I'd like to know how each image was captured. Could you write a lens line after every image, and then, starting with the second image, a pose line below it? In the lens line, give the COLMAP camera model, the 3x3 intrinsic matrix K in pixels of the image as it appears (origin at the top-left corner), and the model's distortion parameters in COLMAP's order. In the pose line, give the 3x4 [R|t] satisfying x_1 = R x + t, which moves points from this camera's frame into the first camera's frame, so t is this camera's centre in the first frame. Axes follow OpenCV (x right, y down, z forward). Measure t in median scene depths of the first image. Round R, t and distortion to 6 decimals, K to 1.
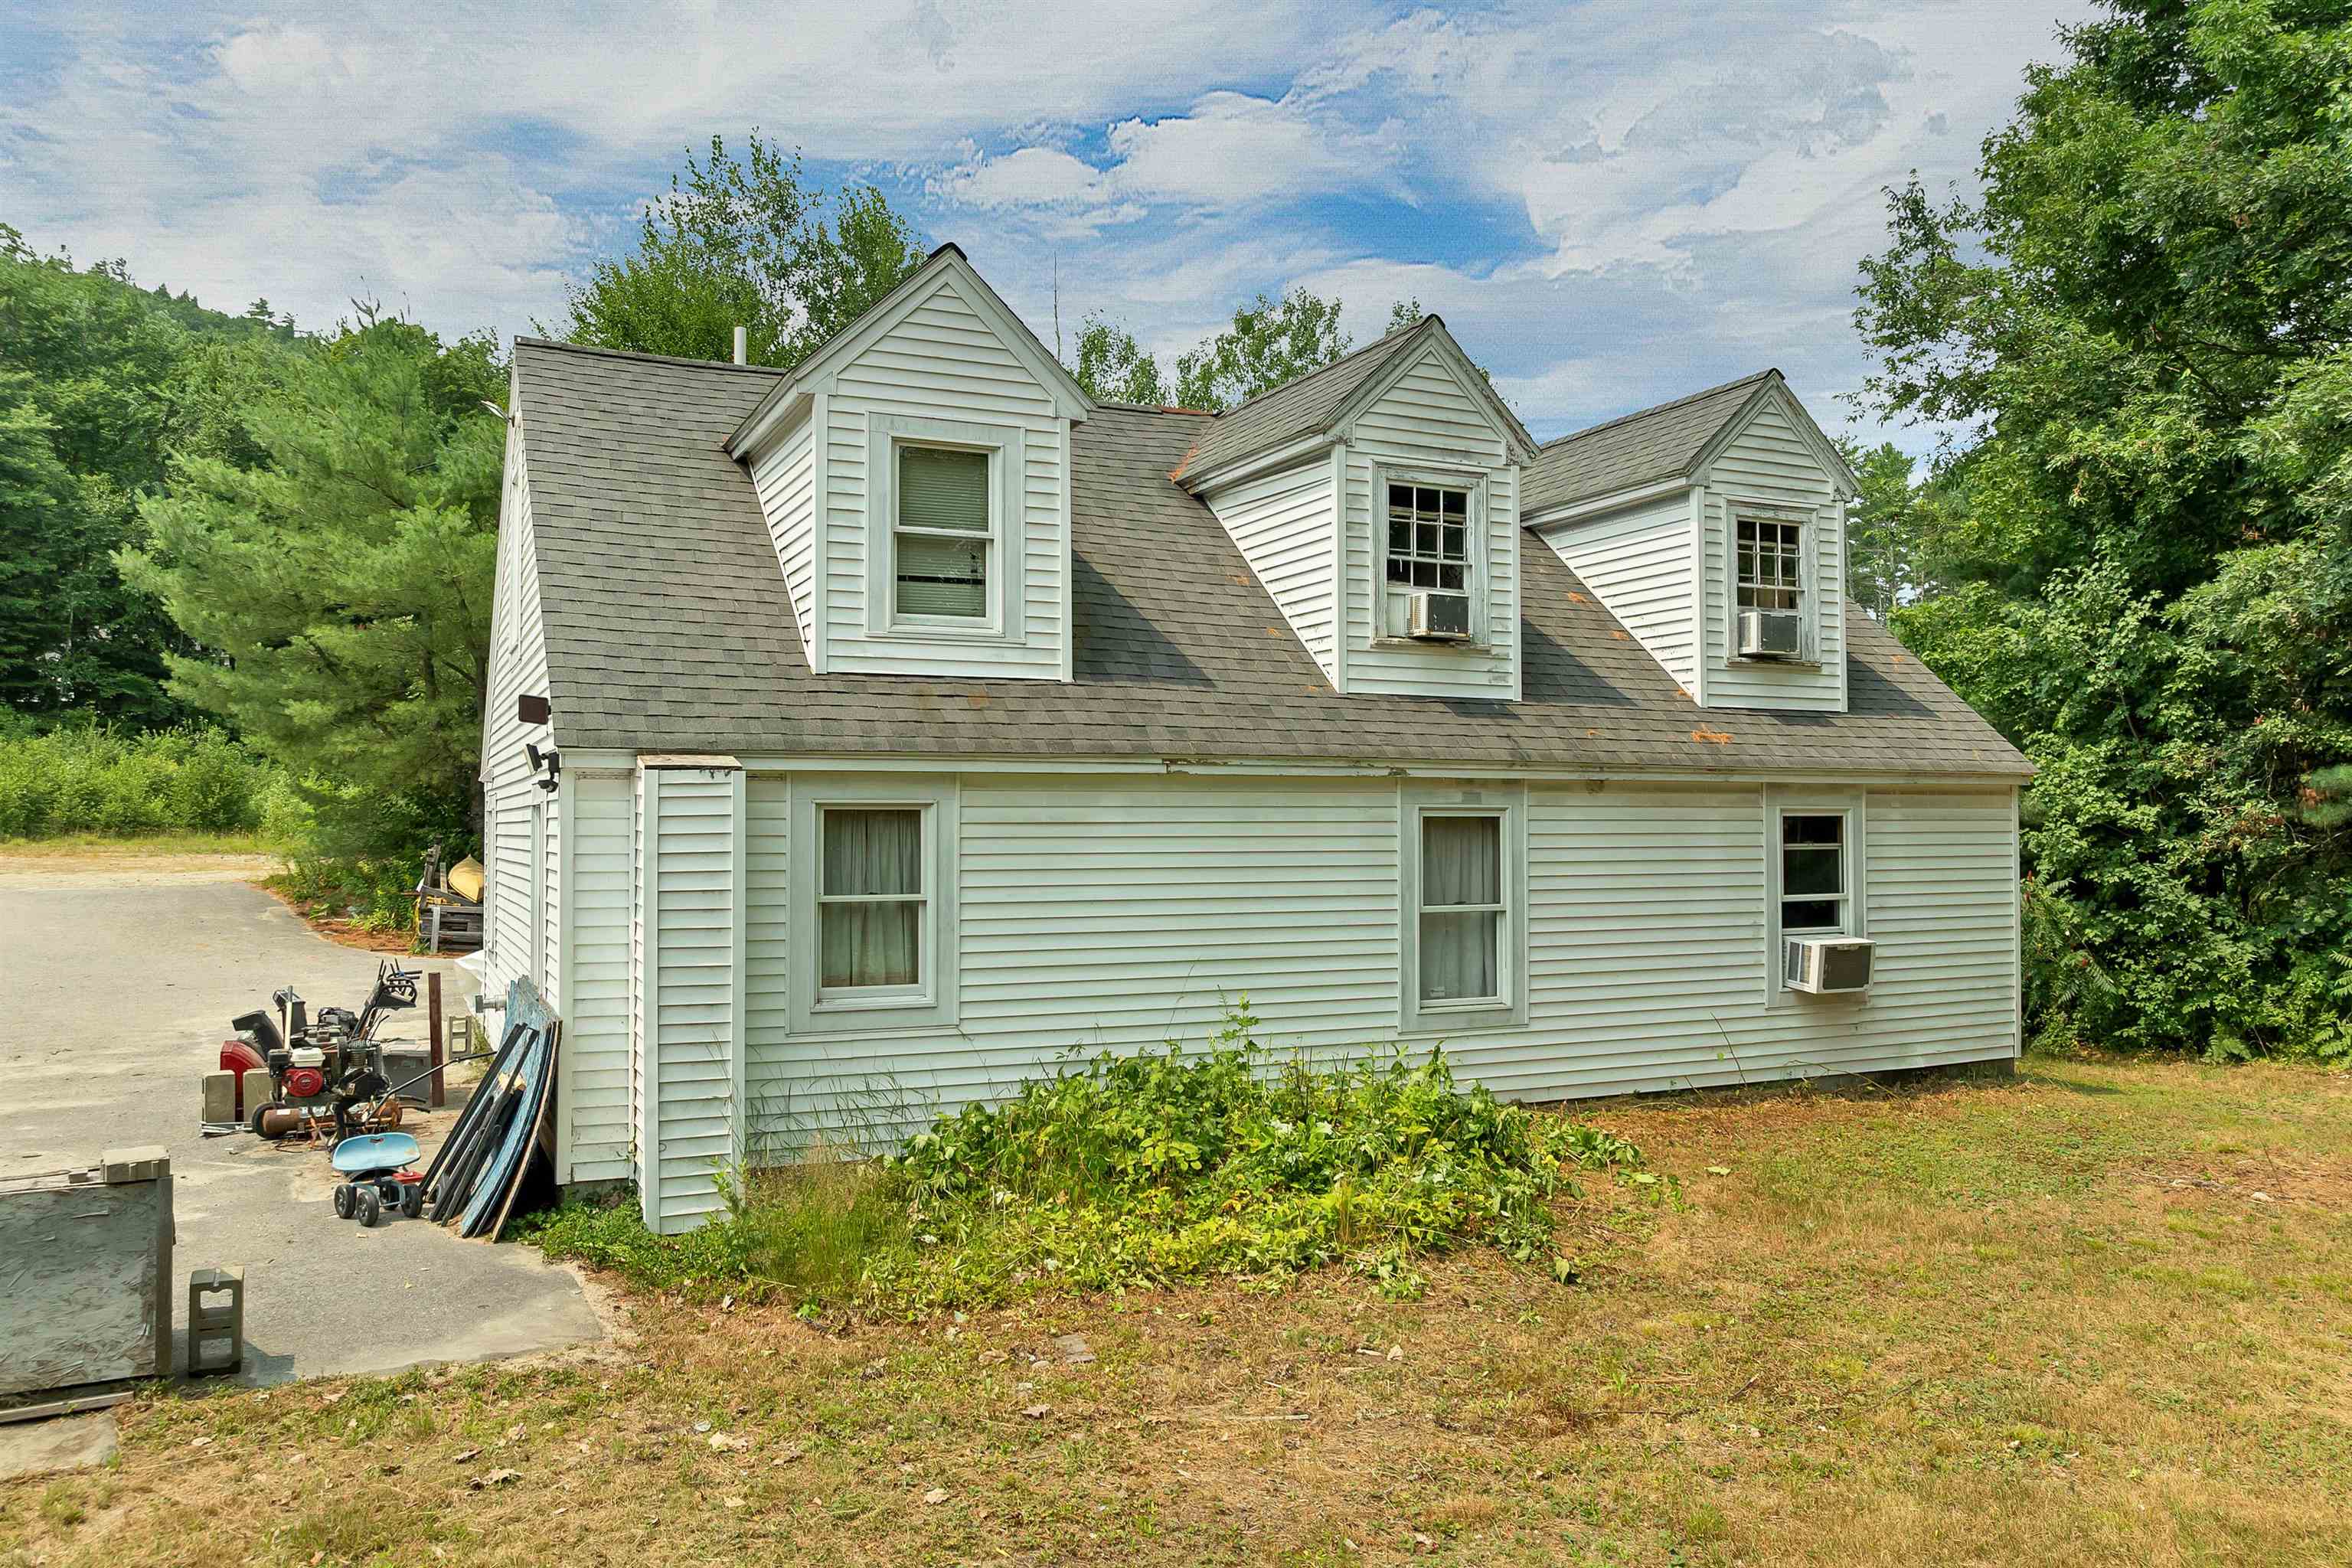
lens RADIAL K [[1708.8, 0, 1186.6], [0, 1708.8, 776.9], [0, 0, 1]] dist [-0.024763, -0.002820]
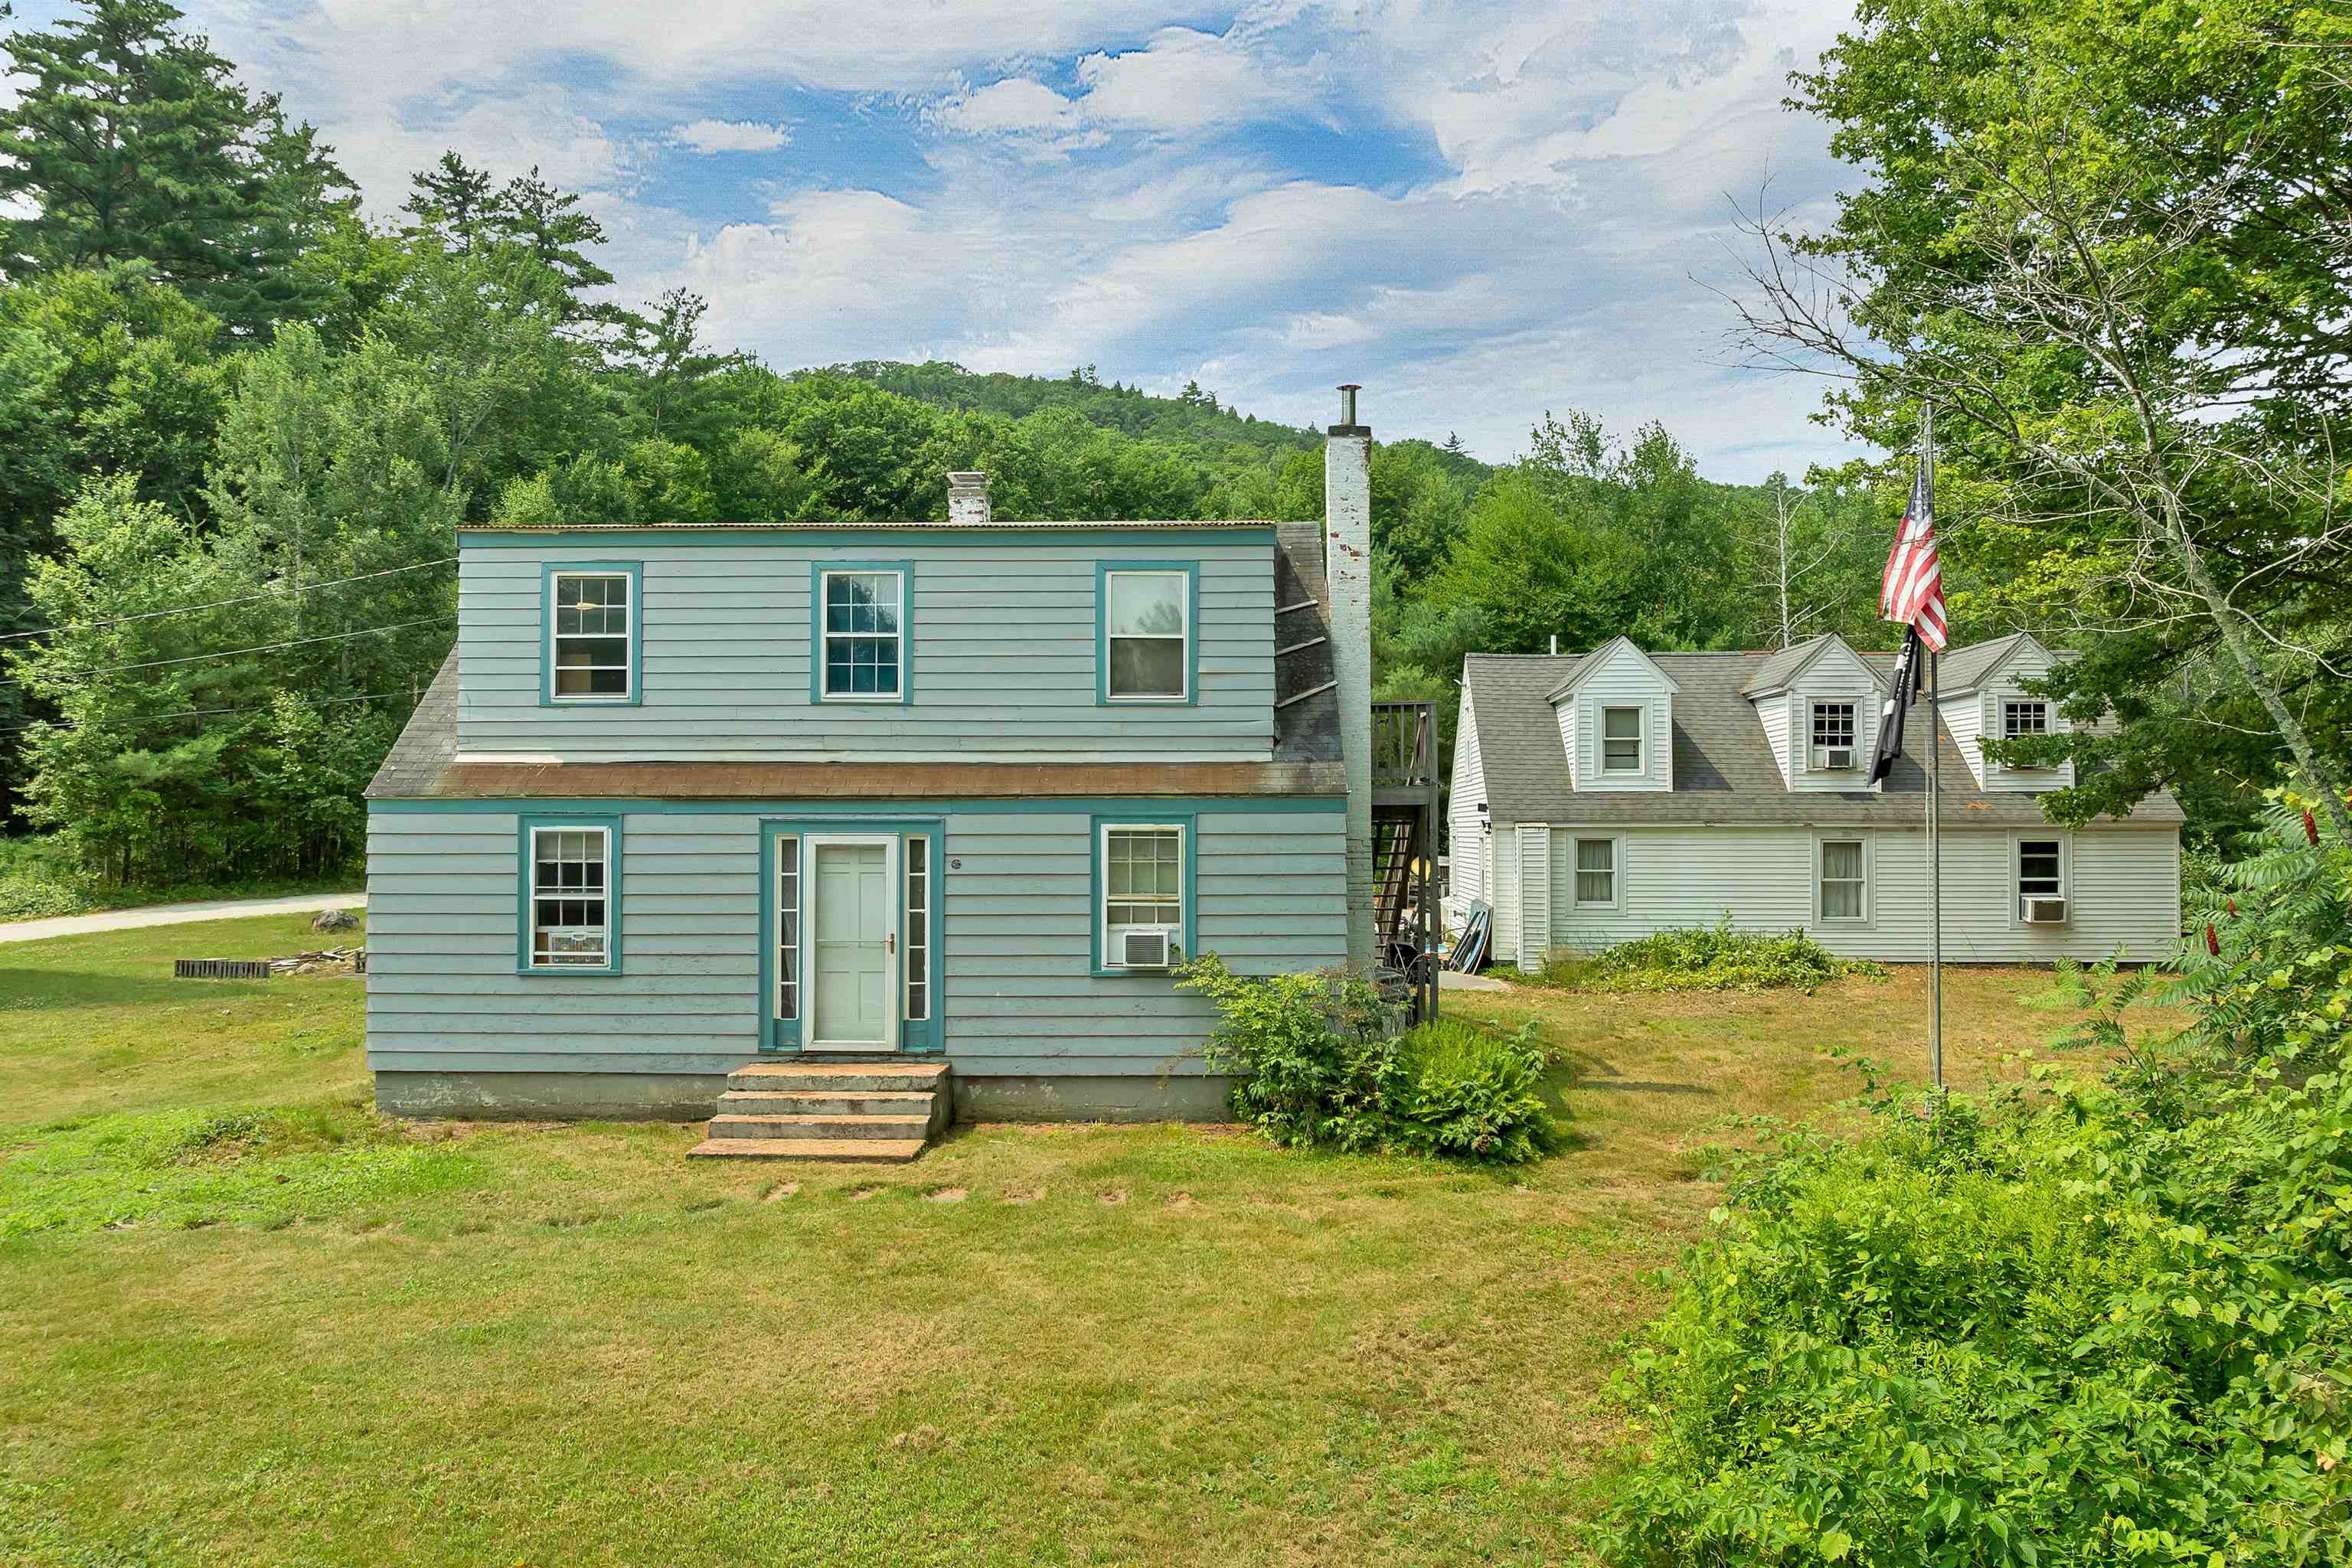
lens RADIAL K [[1708.8, 0, 1186.6], [0, 1708.8, 776.9], [0, 0, 1]] dist [-0.024763, -0.002820]
pose [[0.878428, -0.012318, -0.477716, 0.498748], [0.012323, 0.999919, -0.003123, -0.073802], [0.477716, -0.003144, 0.878509, -1.576351]]
